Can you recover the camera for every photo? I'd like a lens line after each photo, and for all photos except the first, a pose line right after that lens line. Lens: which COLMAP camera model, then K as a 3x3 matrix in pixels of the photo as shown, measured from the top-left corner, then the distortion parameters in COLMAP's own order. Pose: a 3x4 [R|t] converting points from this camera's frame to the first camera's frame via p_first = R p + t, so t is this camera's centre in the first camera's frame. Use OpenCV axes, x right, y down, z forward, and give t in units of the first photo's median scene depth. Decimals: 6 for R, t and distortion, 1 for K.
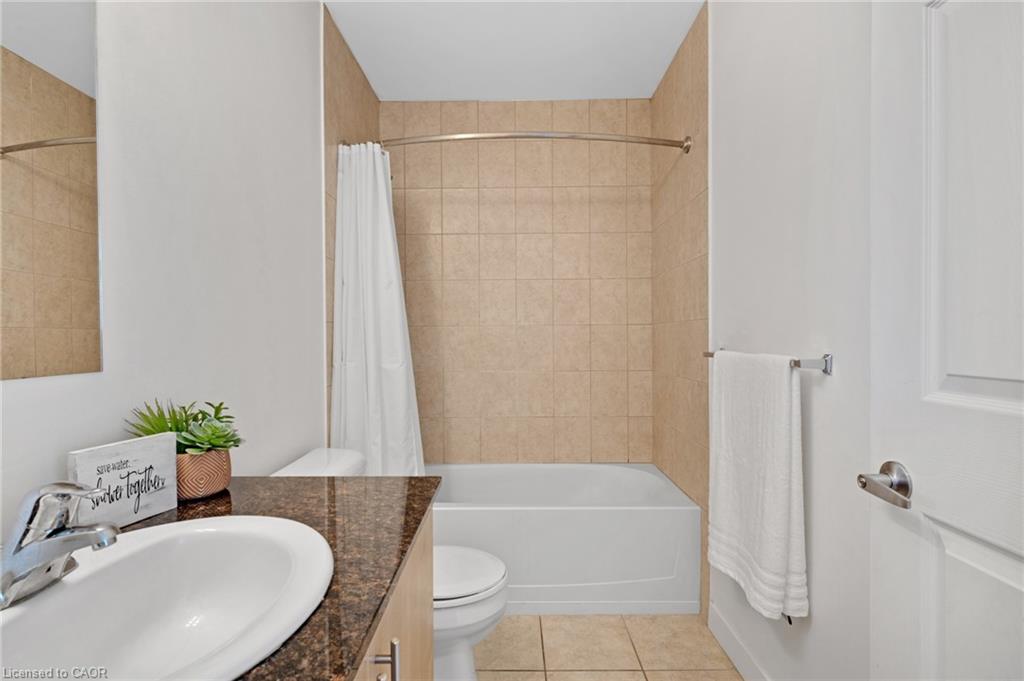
lens RADIAL K [[501.9, 0, 509.3], [0, 501.9, 341.9], [0, 0, 1]] dist [0.011814, -0.001101]
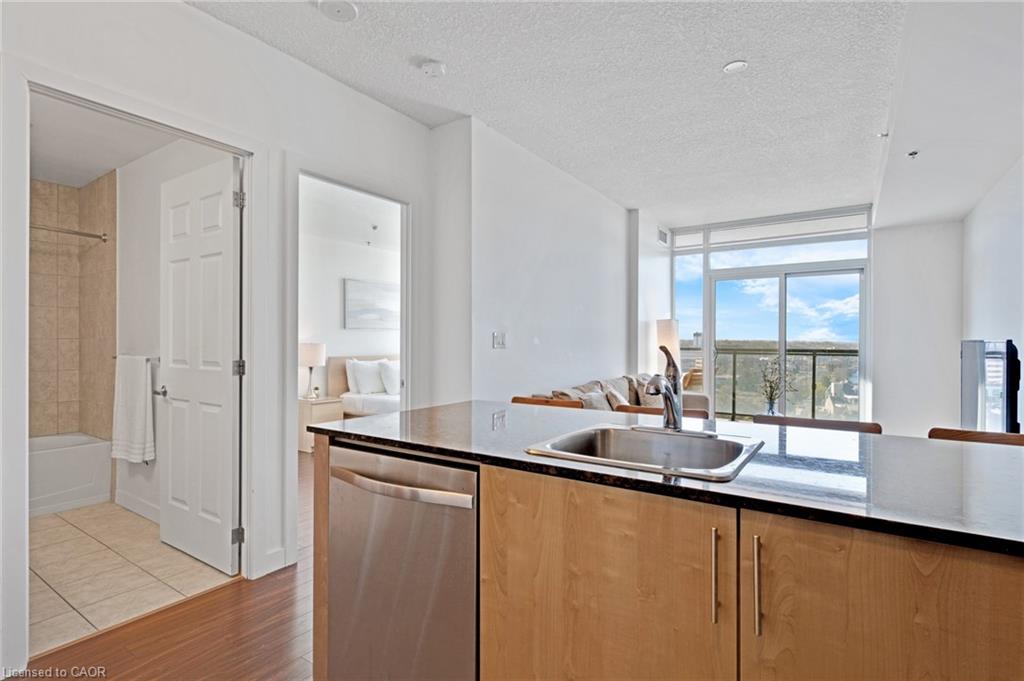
lens RADIAL K [[501.9, 0, 509.3], [0, 501.9, 341.9], [0, 0, 1]] dist [0.011814, -0.001101]
pose [[0.561028, 0.006727, 0.827770, -0.307579], [0.002405, 0.999950, -0.009756, -0.010243], [-0.827794, 0.007464, 0.560983, -1.138217]]
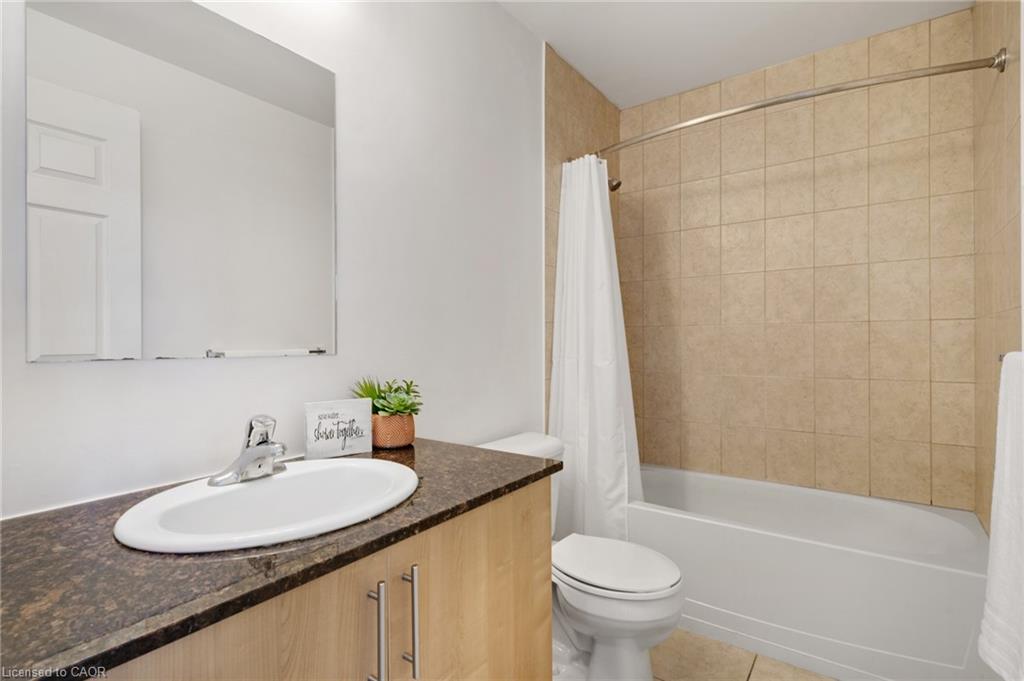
lens RADIAL K [[501.9, 0, 509.3], [0, 501.9, 341.9], [0, 0, 1]] dist [0.011814, -0.001101]
pose [[0.816994, 0.003159, -0.576637, 0.201449], [-0.008657, 0.999939, -0.006787, 0.011504], [0.576581, 0.010537, 0.816972, 0.029798]]
